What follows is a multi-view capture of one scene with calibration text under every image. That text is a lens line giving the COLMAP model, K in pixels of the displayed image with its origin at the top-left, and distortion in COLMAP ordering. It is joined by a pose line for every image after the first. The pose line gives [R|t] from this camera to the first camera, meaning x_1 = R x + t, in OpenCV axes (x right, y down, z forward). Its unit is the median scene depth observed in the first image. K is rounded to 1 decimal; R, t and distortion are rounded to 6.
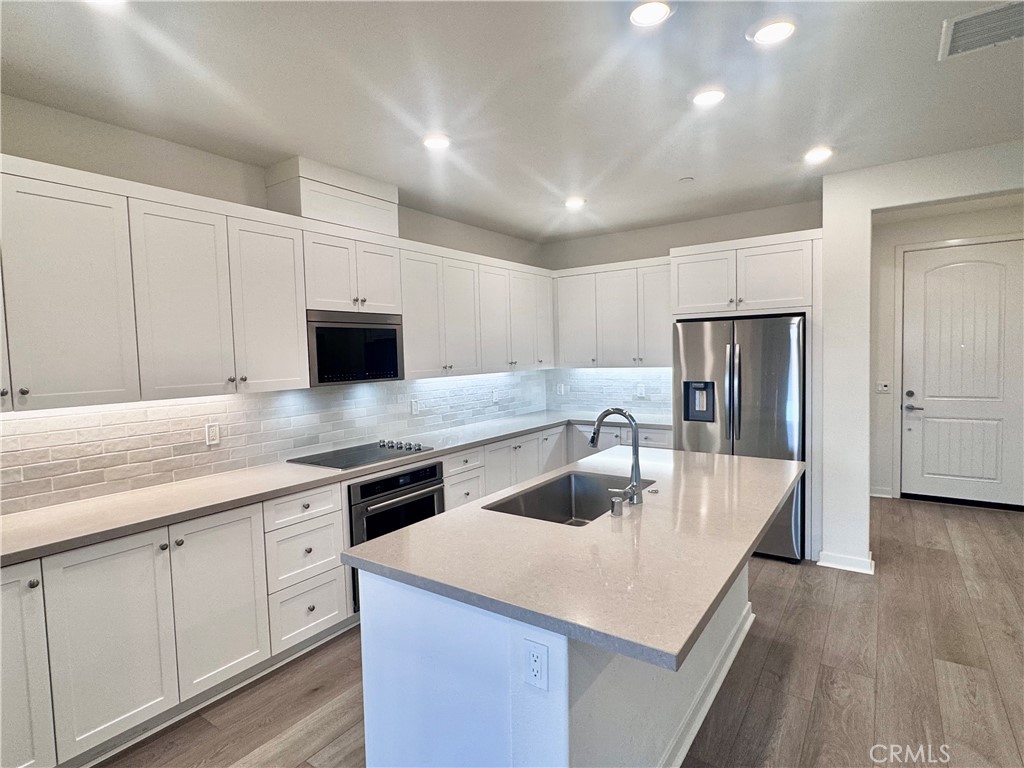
lens RADIAL K [[535.8, 0, 513.7], [0, 535.8, 384.0], [0, 0, 1]] dist [0.001340, 0.000045]
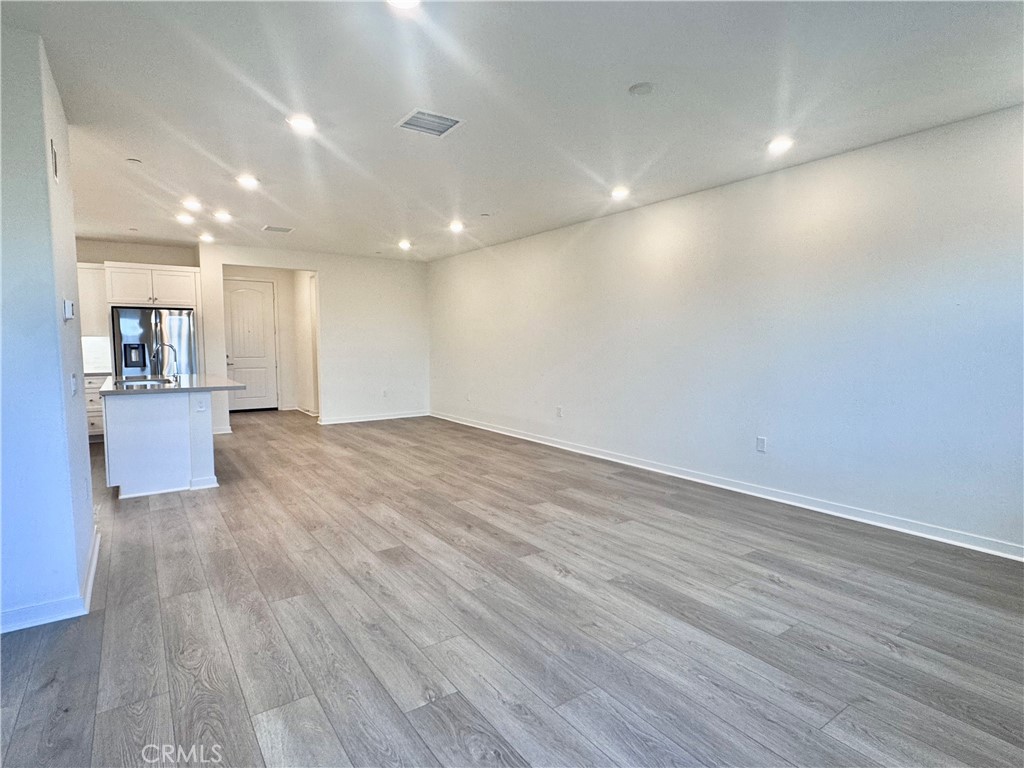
lens RADIAL K [[535.8, 0, 513.7], [0, 535.8, 384.0], [0, 0, 1]] dist [0.001340, 0.000045]
pose [[0.338235, -0.045684, 0.939952, -0.976369], [0.044099, 0.998493, 0.032661, 0.136907], [-0.940028, 0.030404, 0.339740, -0.812525]]
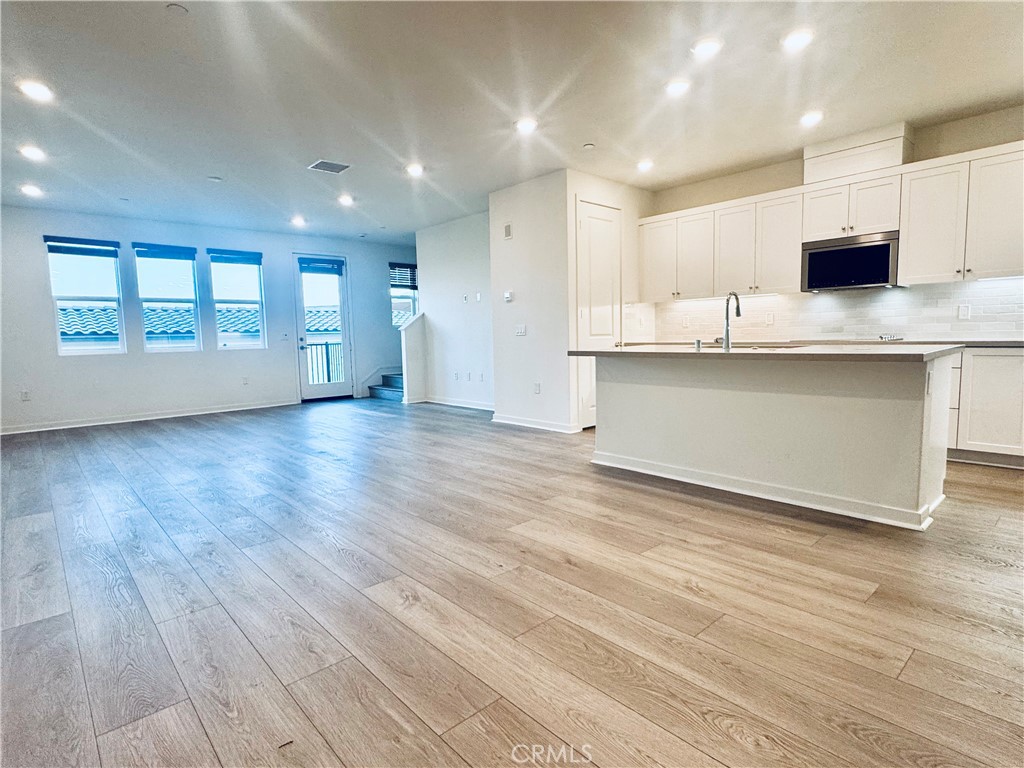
lens RADIAL K [[535.8, 0, 513.7], [0, 535.8, 384.0], [0, 0, 1]] dist [0.001340, 0.000045]
pose [[-0.219866, 0.122824, -0.967767, 1.226236], [-0.026780, 0.990909, 0.131845, 0.080447], [0.975162, 0.054905, -0.214578, 0.445310]]
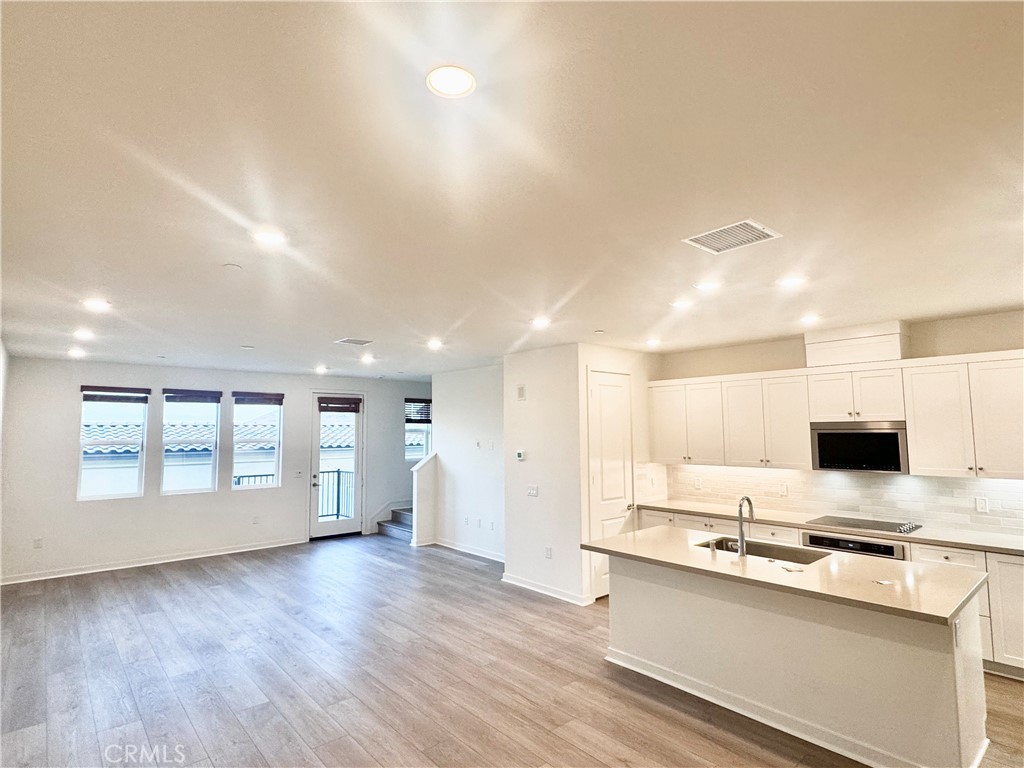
lens RADIAL K [[534.8, 0, 512.0], [0, 534.8, 384.0], [0, 0, 1]] dist [0.000575, -0.000541]
pose [[-0.241586, -0.054903, -0.968825, 1.237612], [-0.041934, 0.998056, -0.046103, -0.122436], [0.969473, 0.029489, -0.243419, 0.433494]]
